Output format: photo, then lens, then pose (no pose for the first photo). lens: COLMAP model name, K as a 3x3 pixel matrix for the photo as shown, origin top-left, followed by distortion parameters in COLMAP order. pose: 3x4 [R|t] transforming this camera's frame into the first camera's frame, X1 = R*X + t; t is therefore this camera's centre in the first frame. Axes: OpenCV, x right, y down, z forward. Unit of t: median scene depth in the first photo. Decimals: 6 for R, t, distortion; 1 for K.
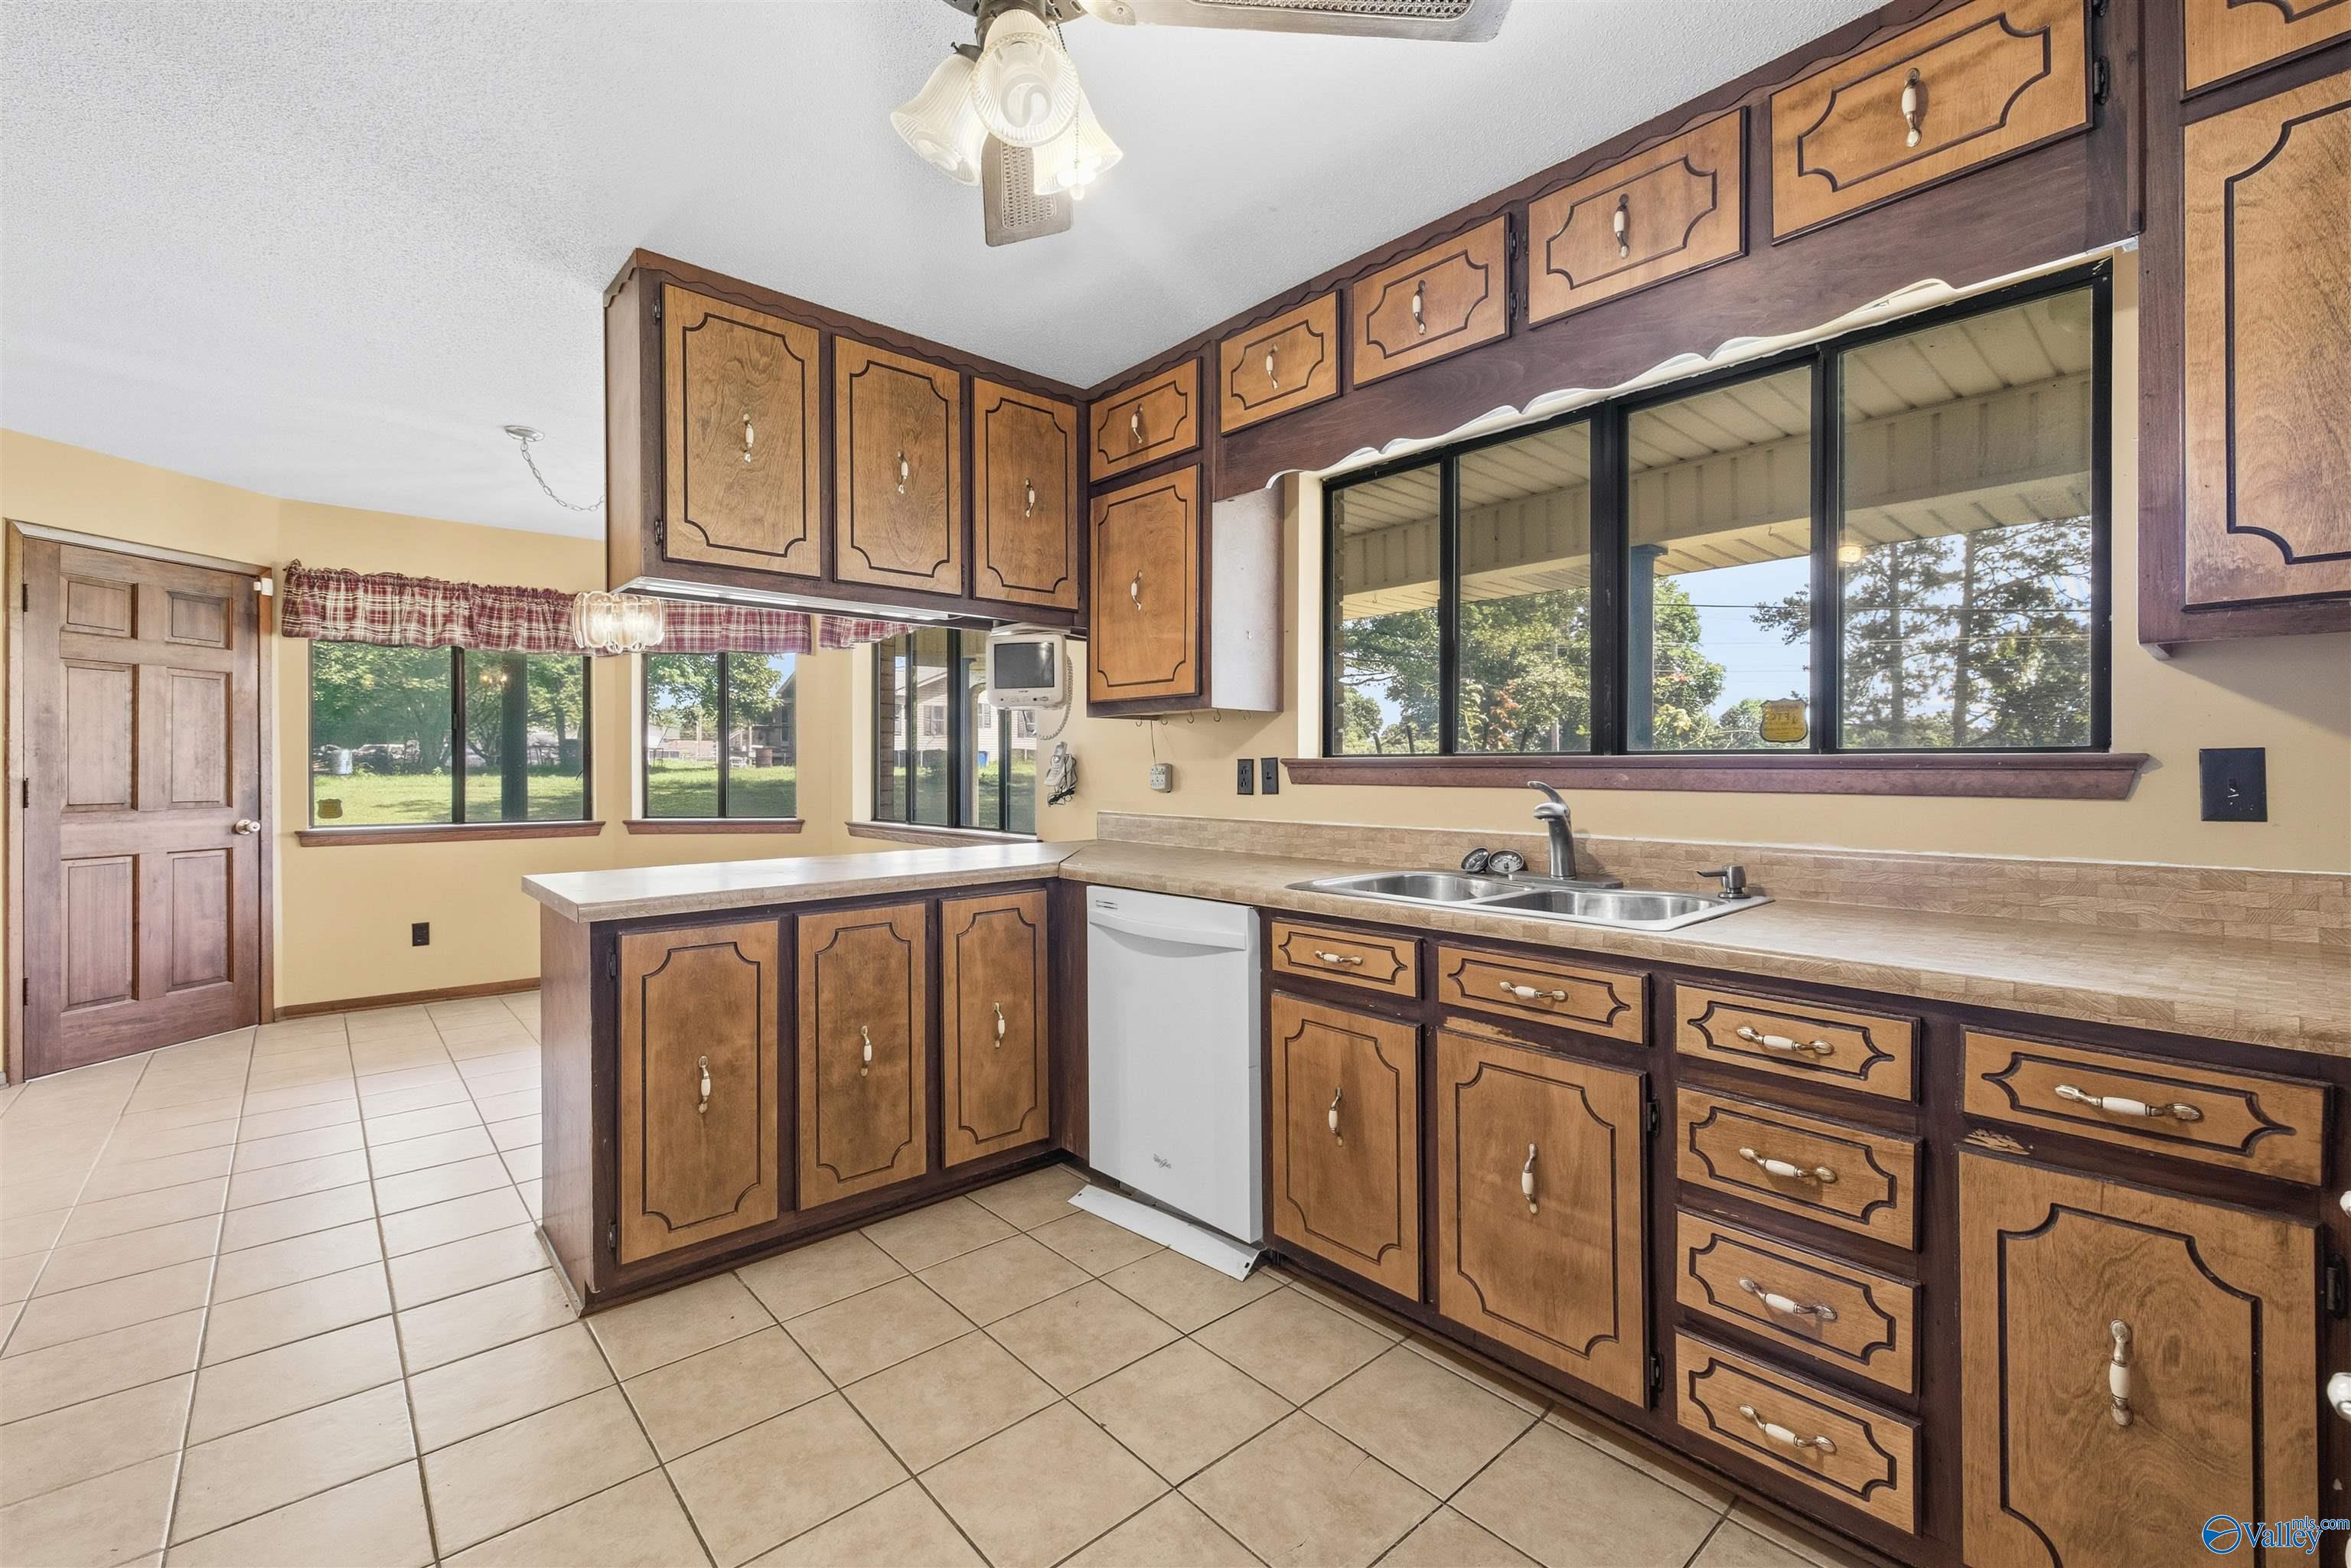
lens RADIAL K [[967.6, 0, 1154.4], [0, 967.6, 773.8], [0, 0, 1]] dist [0.002825, -0.000306]
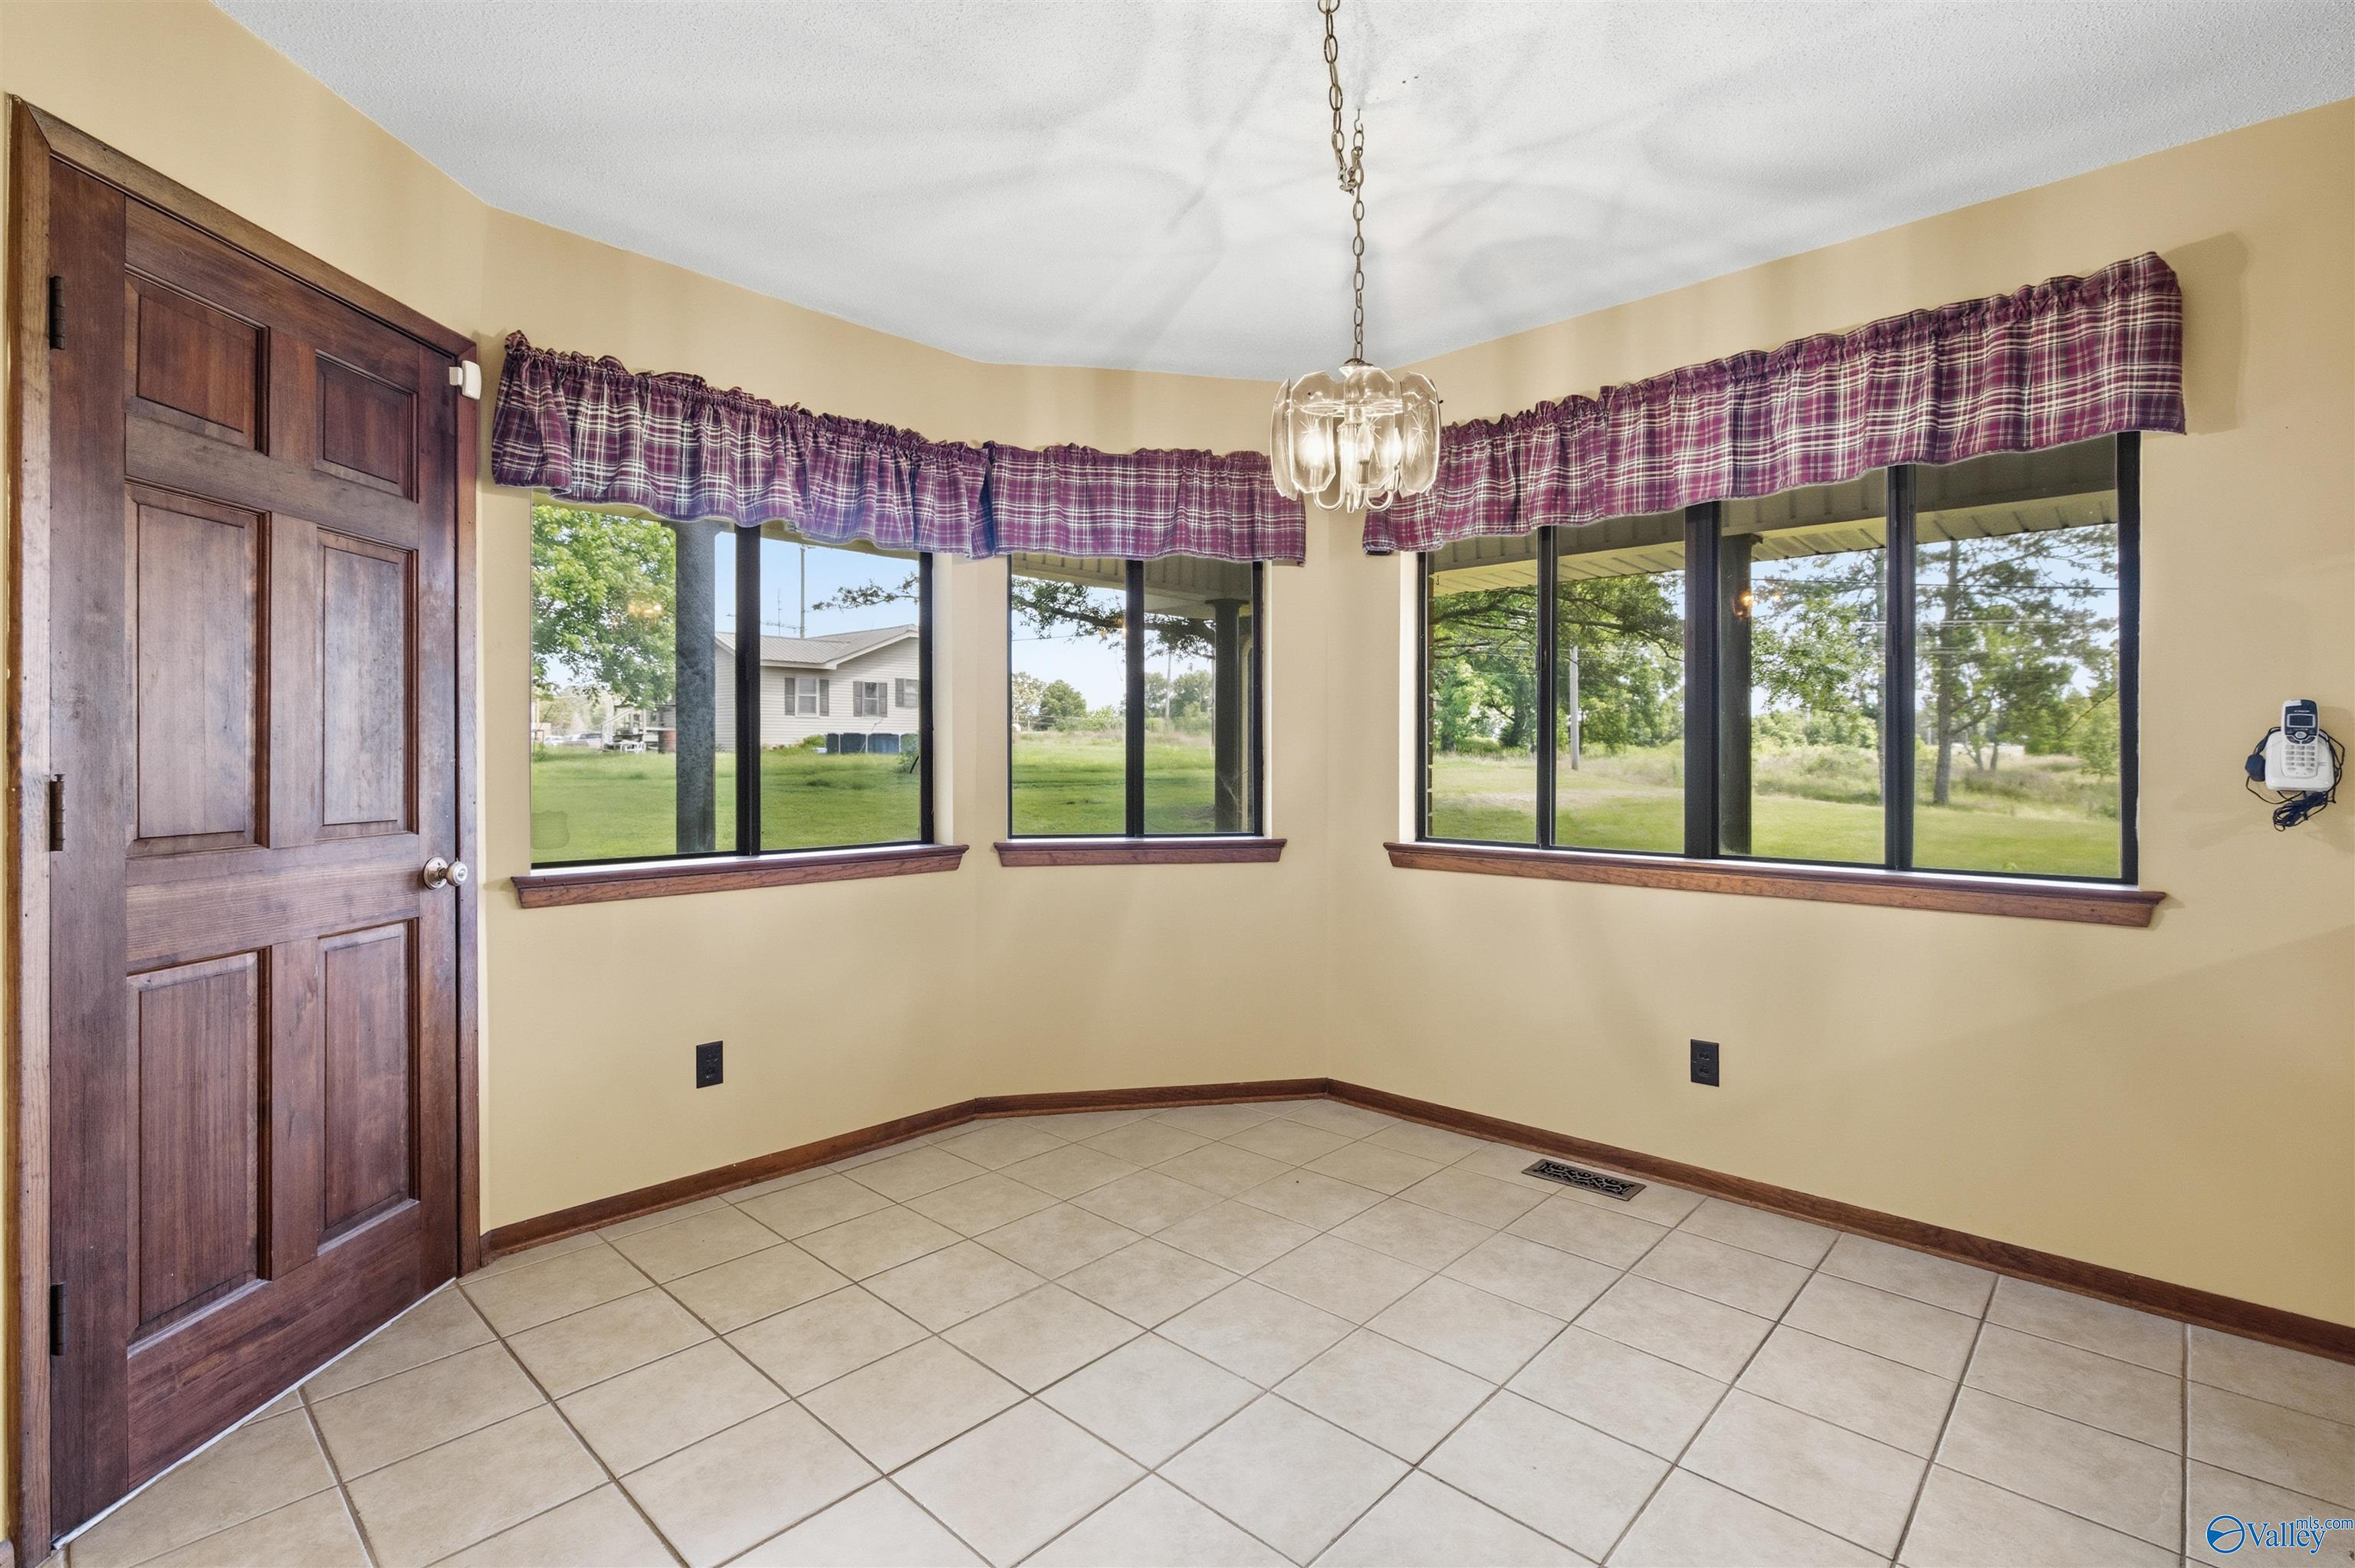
lens RADIAL K [[1071.2, 0, 1177.4], [0, 1071.2, 762.5], [0, 0, 1]] dist [-0.005304, 0.001083]
pose [[0.995263, 0.000179, 0.097219, -0.633145], [-0.000259, 1.000000, 0.000812, -0.000587], [-0.097219, -0.000833, 0.995263, 0.443261]]
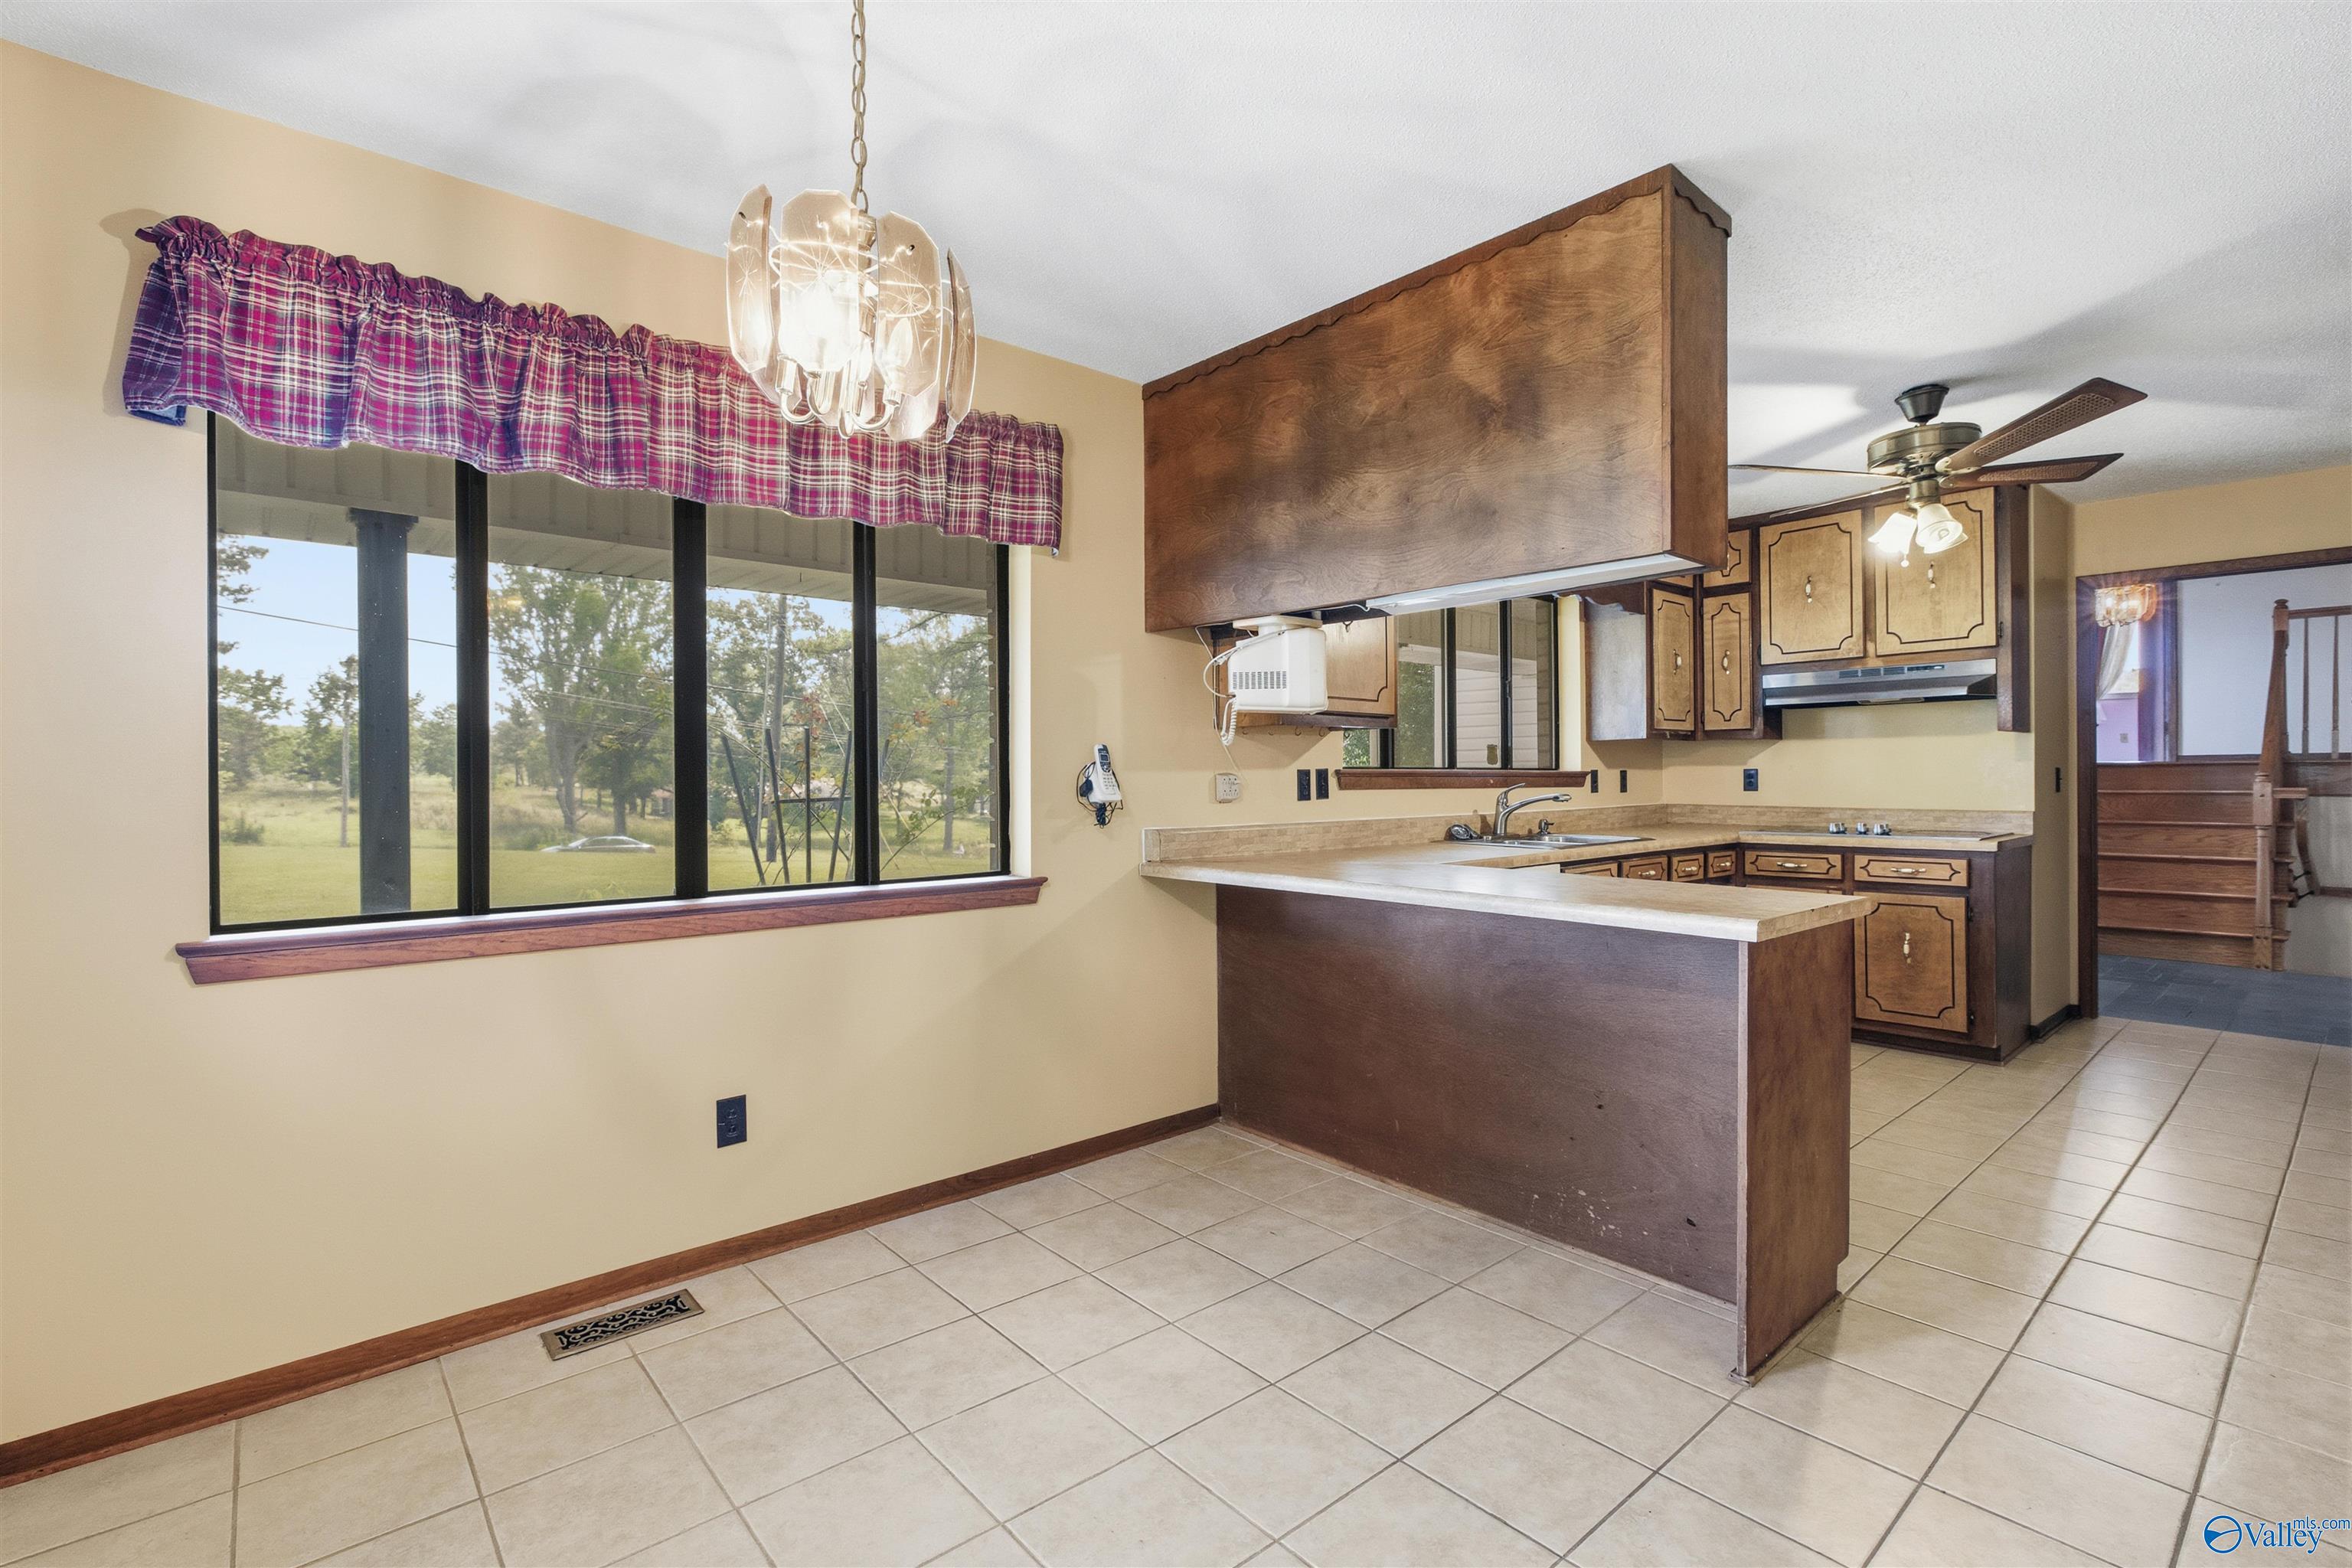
lens RADIAL K [[1069.9, 0, 1161.8], [0, 1069.9, 782.1], [0, 0, 1]] dist [-0.005304, 0.001083]
pose [[0.012945, -0.008853, 0.999877, -0.855117], [0.007809, 0.999931, 0.008753, -0.008936], [-0.999886, 0.007695, 0.013013, 0.846222]]
